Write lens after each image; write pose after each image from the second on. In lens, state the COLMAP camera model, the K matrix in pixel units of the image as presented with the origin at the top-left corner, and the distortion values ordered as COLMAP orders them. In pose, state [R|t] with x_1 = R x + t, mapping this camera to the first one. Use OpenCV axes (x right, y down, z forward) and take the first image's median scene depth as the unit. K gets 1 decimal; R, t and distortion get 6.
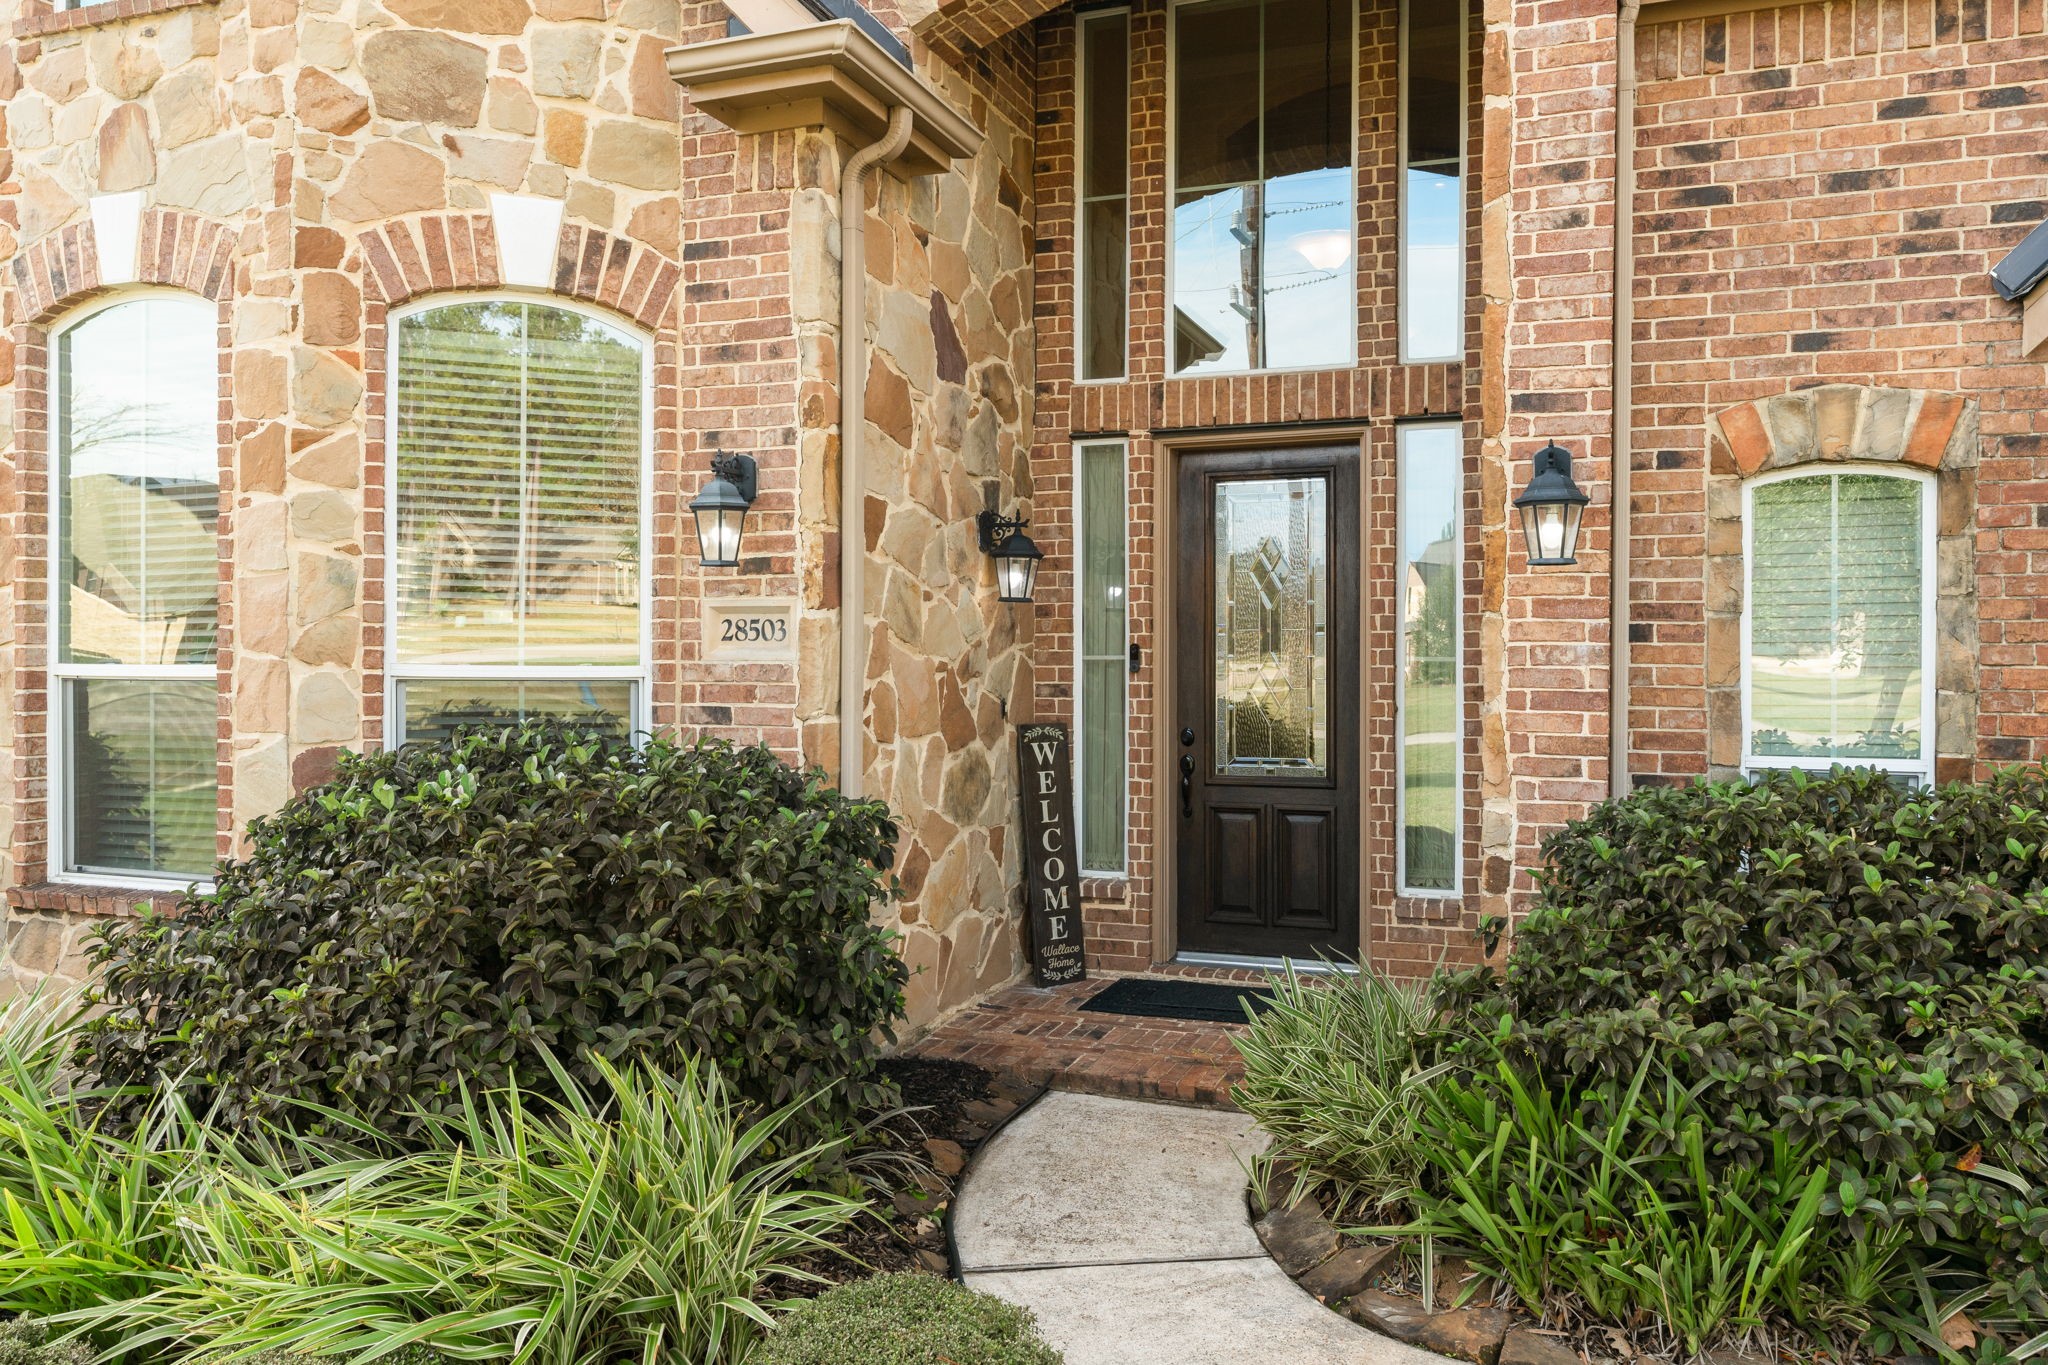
lens RADIAL K [[1485.0, 0, 1019.0], [0, 1485.0, 621.0], [0, 0, 1]] dist [-0.003944, -0.000912]
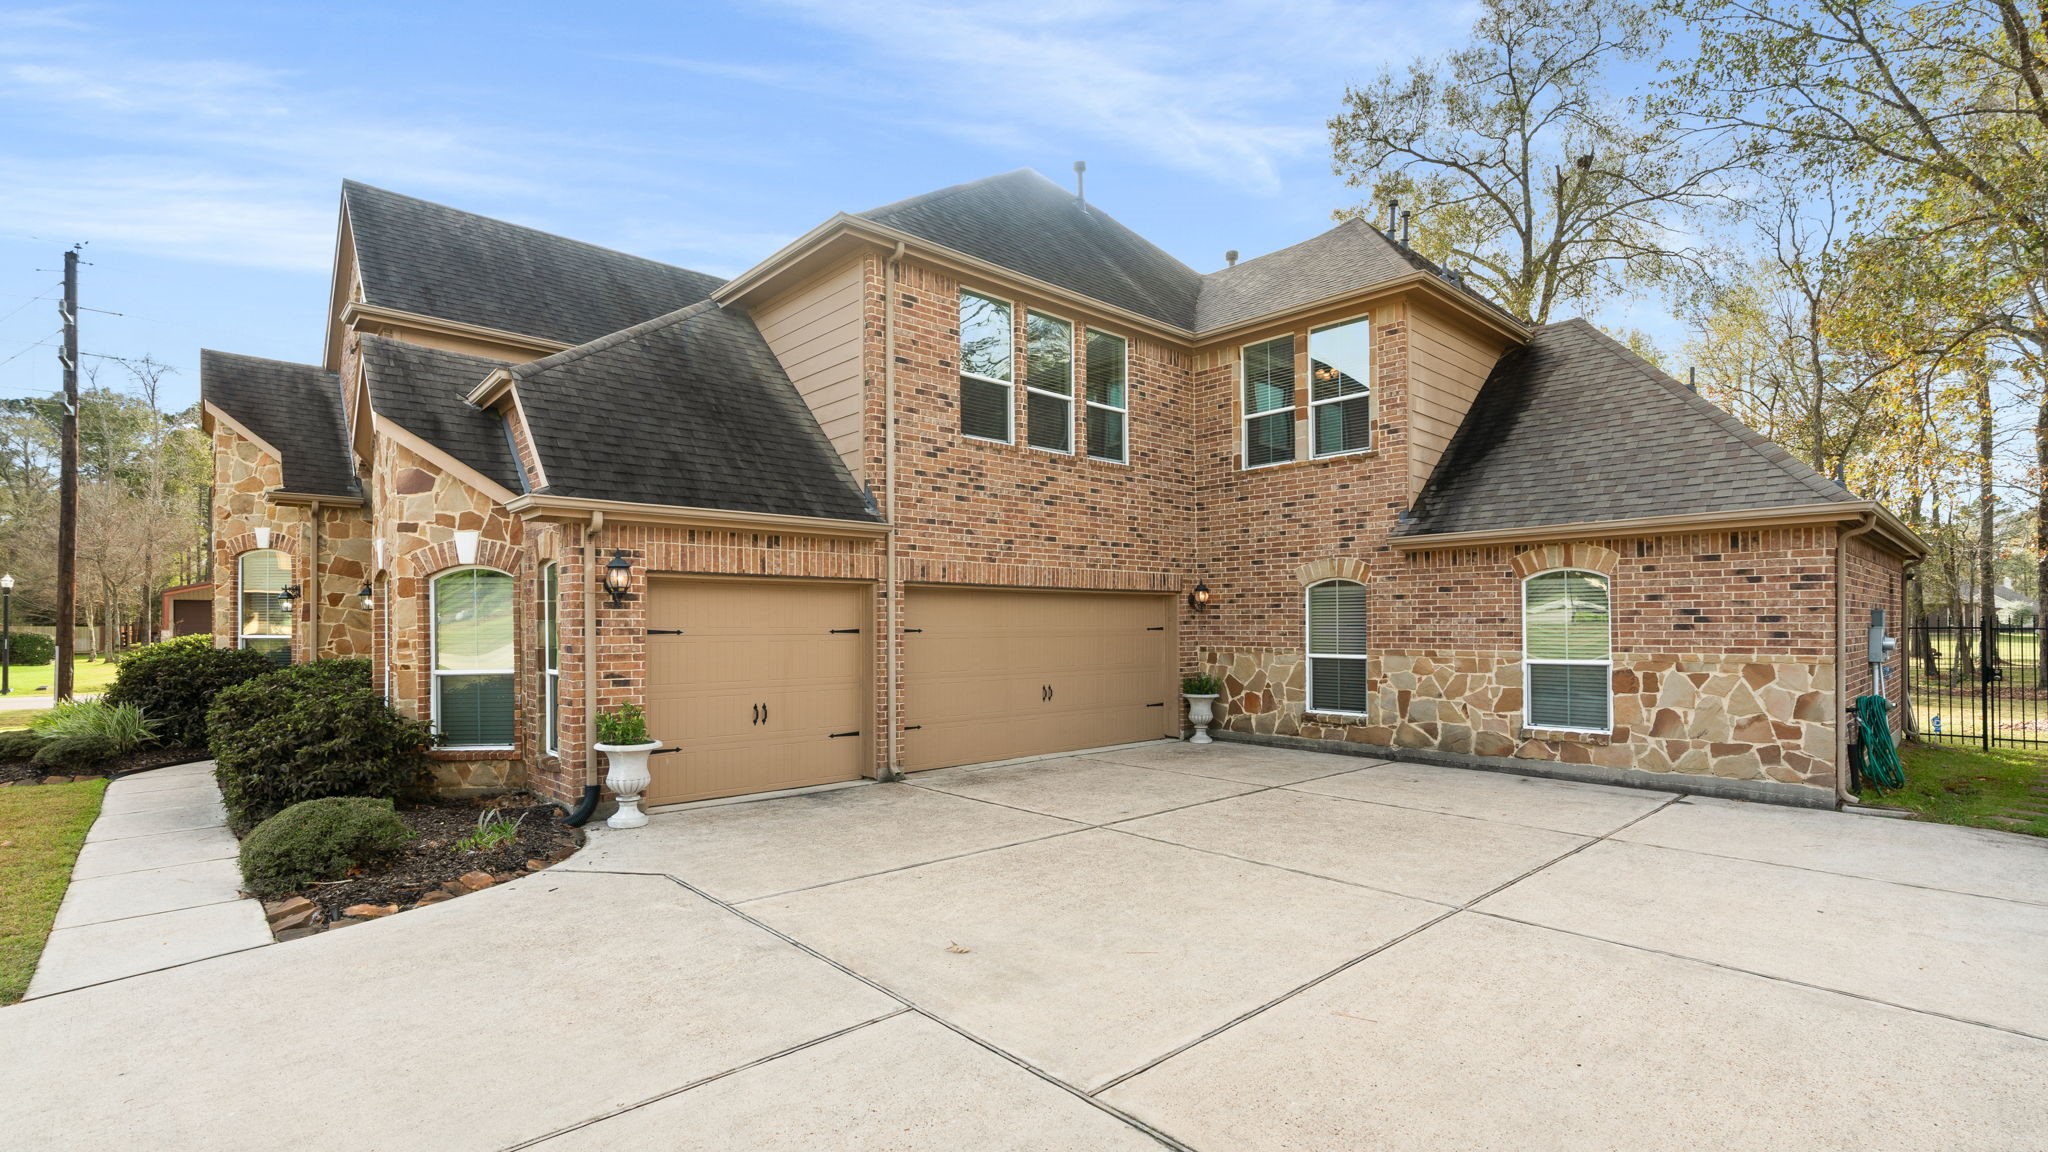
lens RADIAL K [[927.1, 0, 1031.8], [0, 927.1, 597.5], [0, 0, 1]] dist [-0.003495, 0.000501]
pose [[0.899909, -0.019154, -0.435656, 2.872309], [0.016533, 0.999815, -0.009807, -0.019633], [0.435764, 0.001623, 0.900060, -0.454586]]
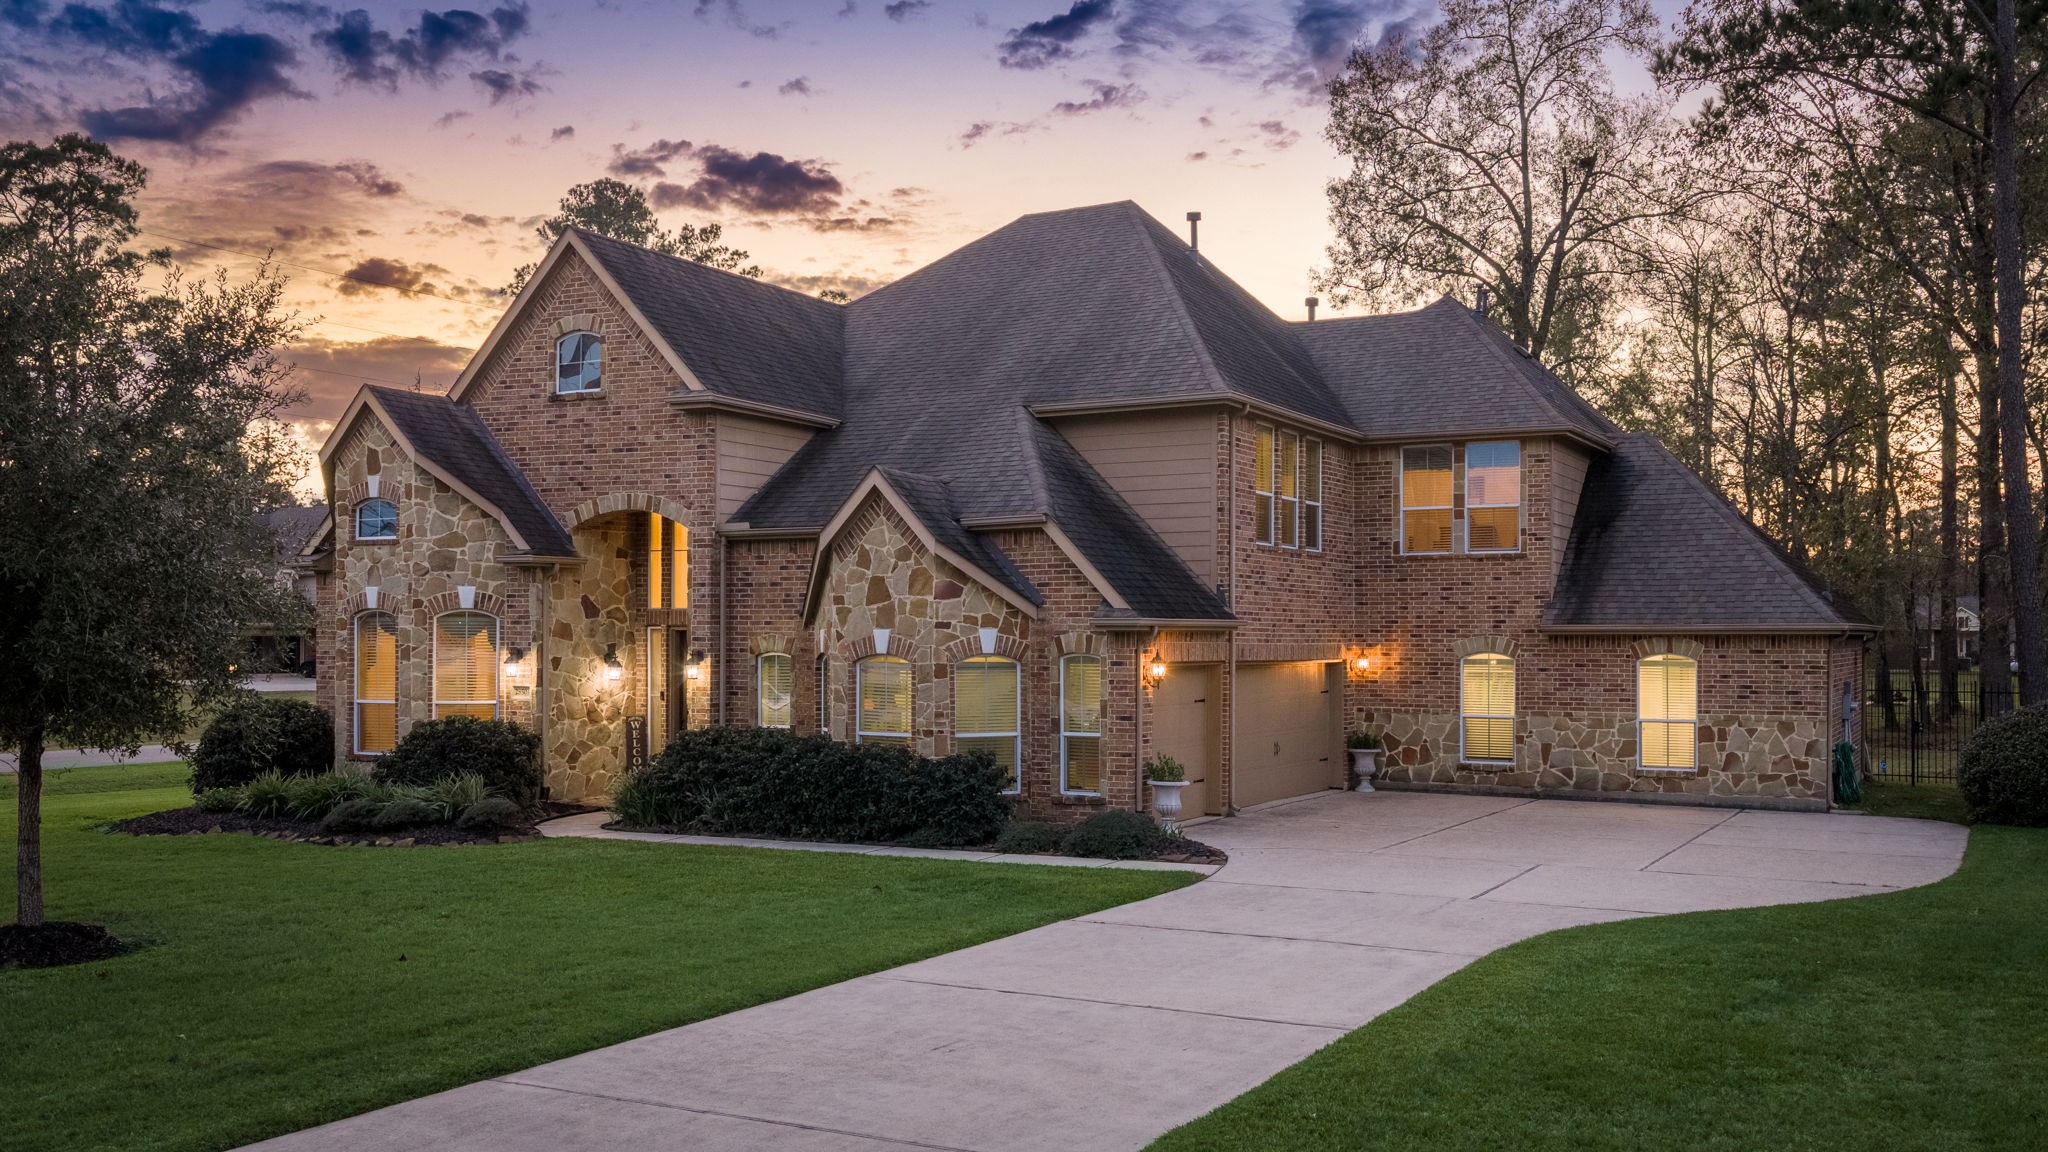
lens RADIAL K [[1805.5, 0, 1024.0], [0, 1805.5, 576.0], [0, 0, 1]] dist [0.008576, -0.006962]
pose [[0.991173, -0.004051, -0.132515, 1.860148], [0.002523, 0.999928, -0.011695, -0.253988], [0.132553, 0.011257, 0.991112, -3.750630]]
